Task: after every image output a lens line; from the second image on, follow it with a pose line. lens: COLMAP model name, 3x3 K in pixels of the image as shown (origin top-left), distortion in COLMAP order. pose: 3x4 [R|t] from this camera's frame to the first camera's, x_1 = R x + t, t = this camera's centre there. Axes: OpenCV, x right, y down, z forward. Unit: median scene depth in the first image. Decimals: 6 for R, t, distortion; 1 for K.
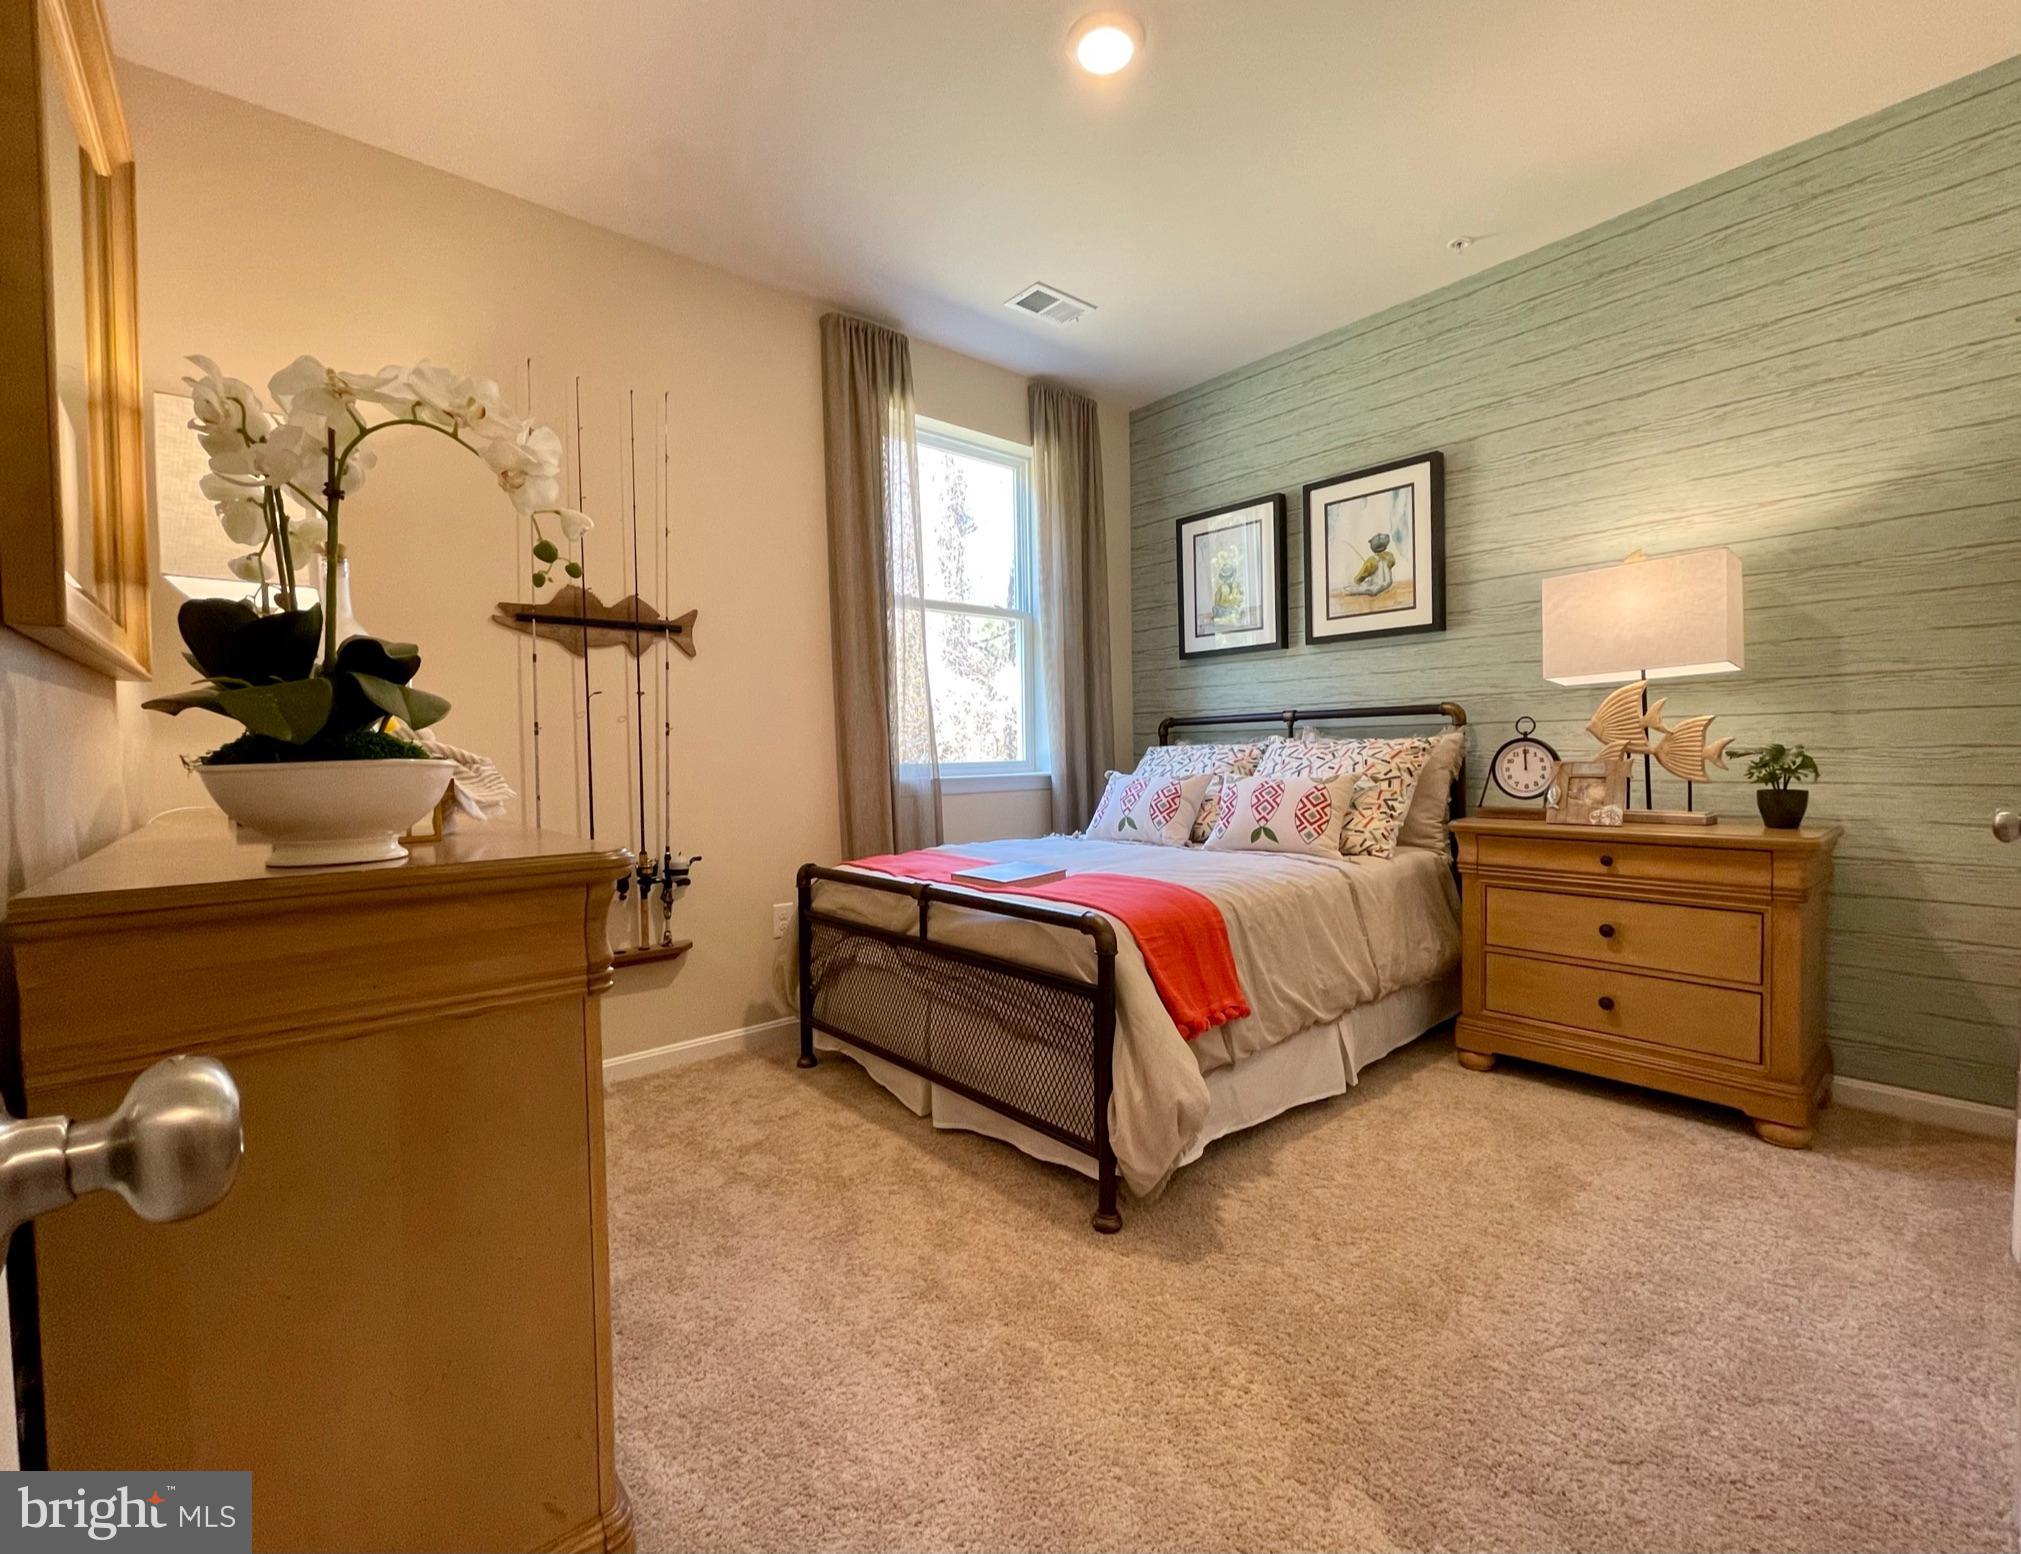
lens RADIAL K [[874.8, 0, 1029.5], [0, 874.8, 779.8], [0, 0, 1]] dist [-0.005351, -0.000891]
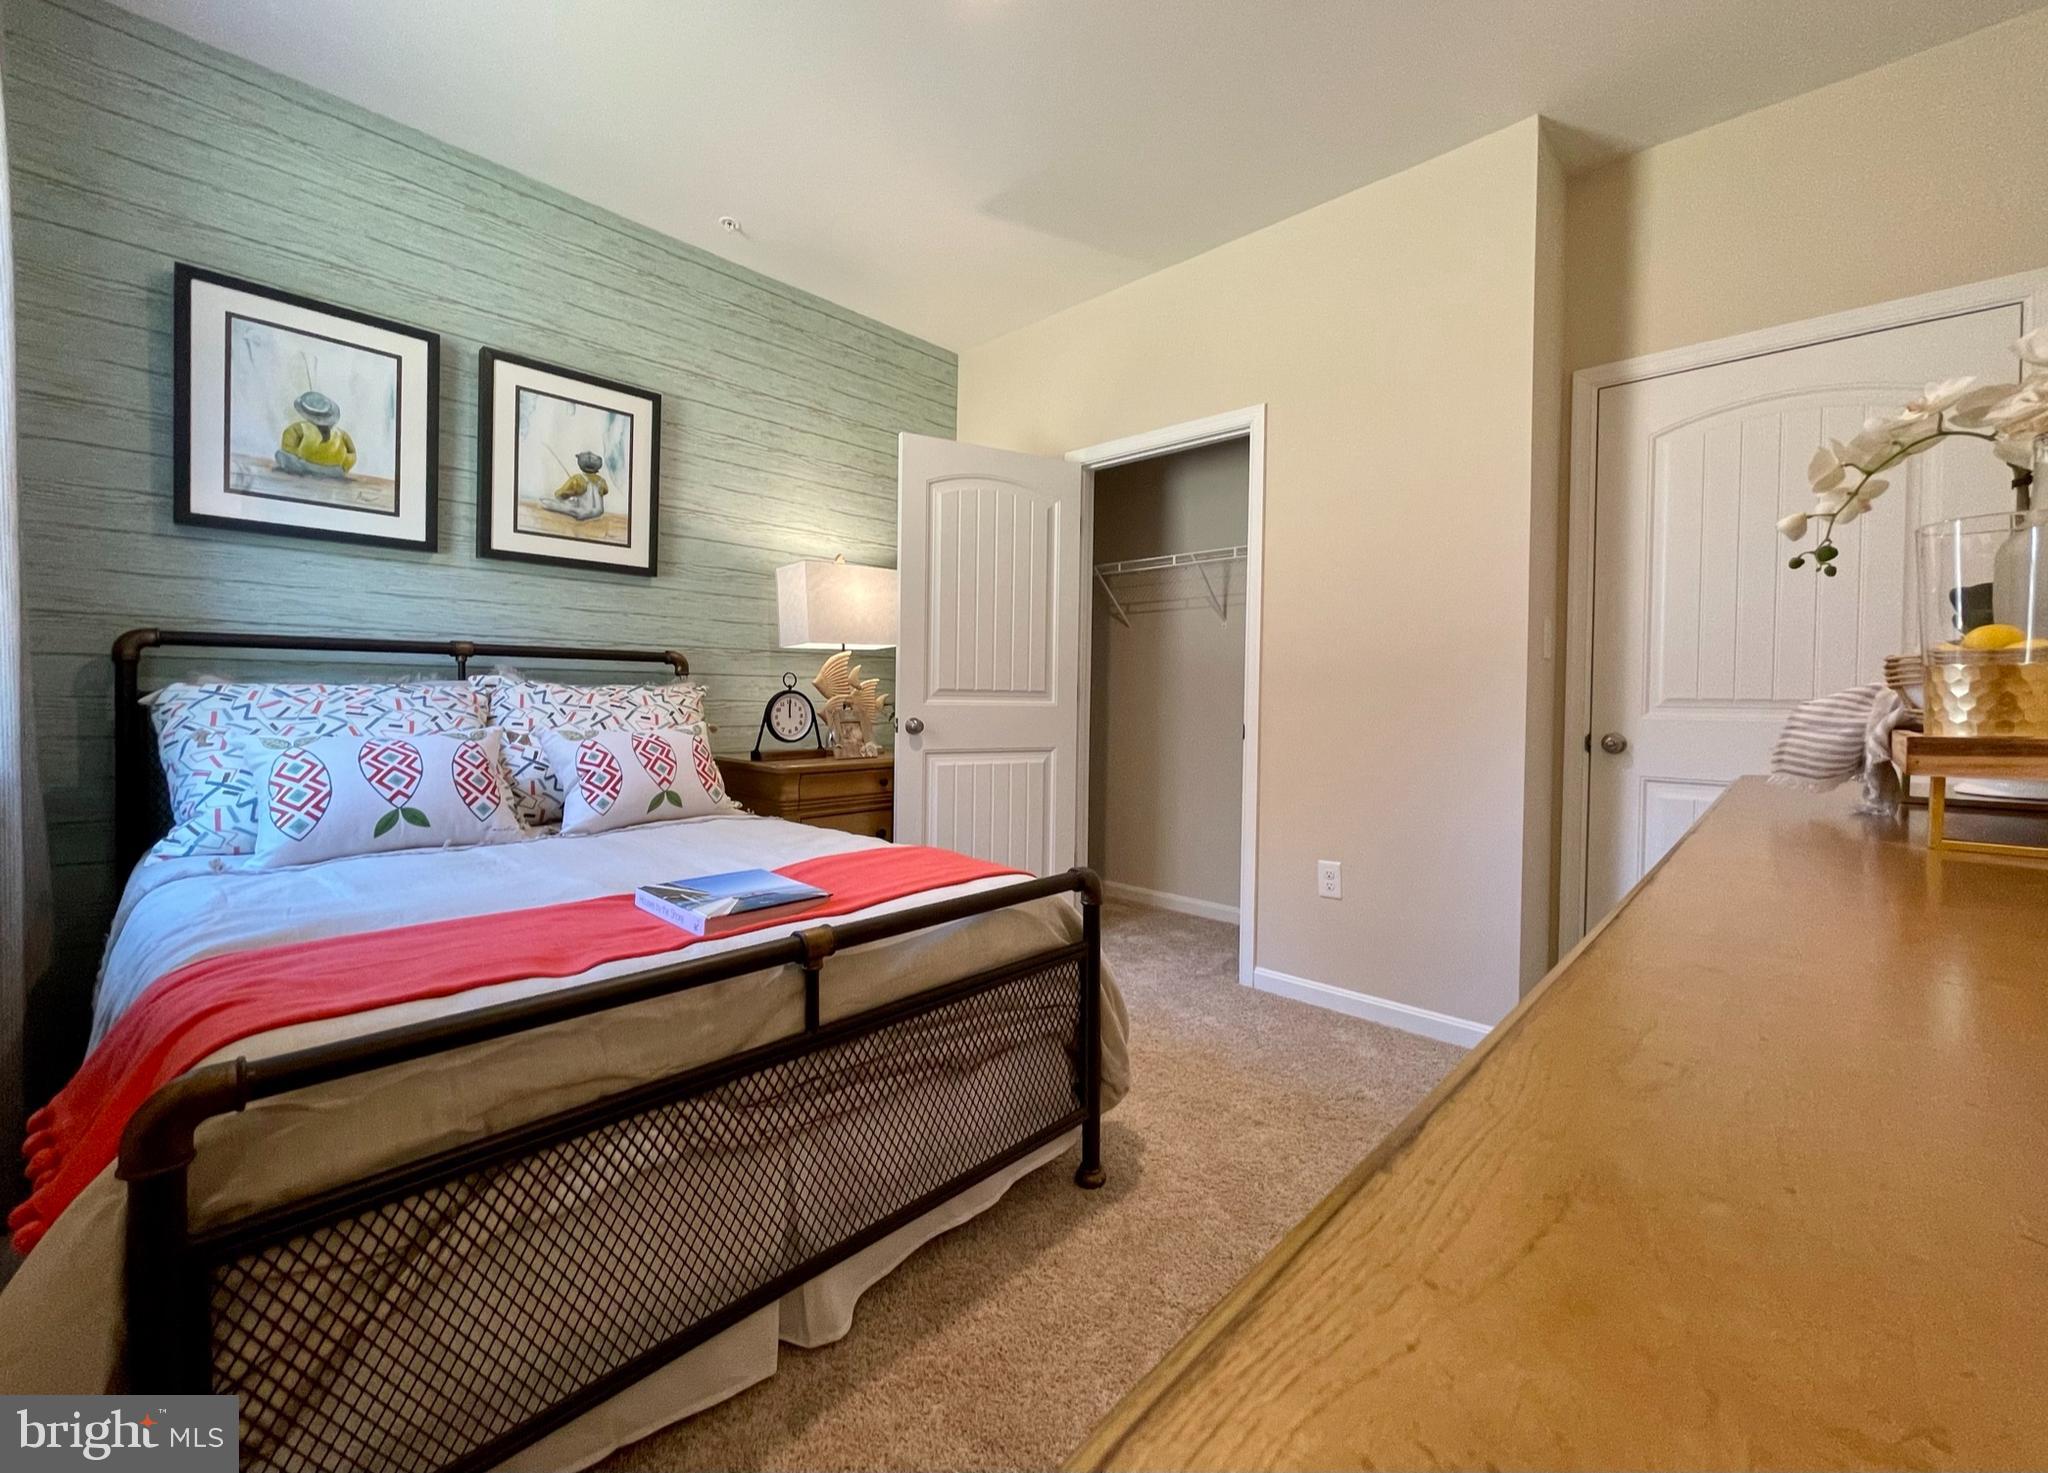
lens RADIAL K [[837.4, 0, 1024.3], [0, 837.4, 700.6], [0, 0, 1]] dist [0.002293, 0.000323]
pose [[-0.094244, 0.006683, 0.995527, -0.489578], [0.018876, 0.999810, -0.004925, -0.018825], [-0.995370, 0.018327, -0.094352, 0.658771]]
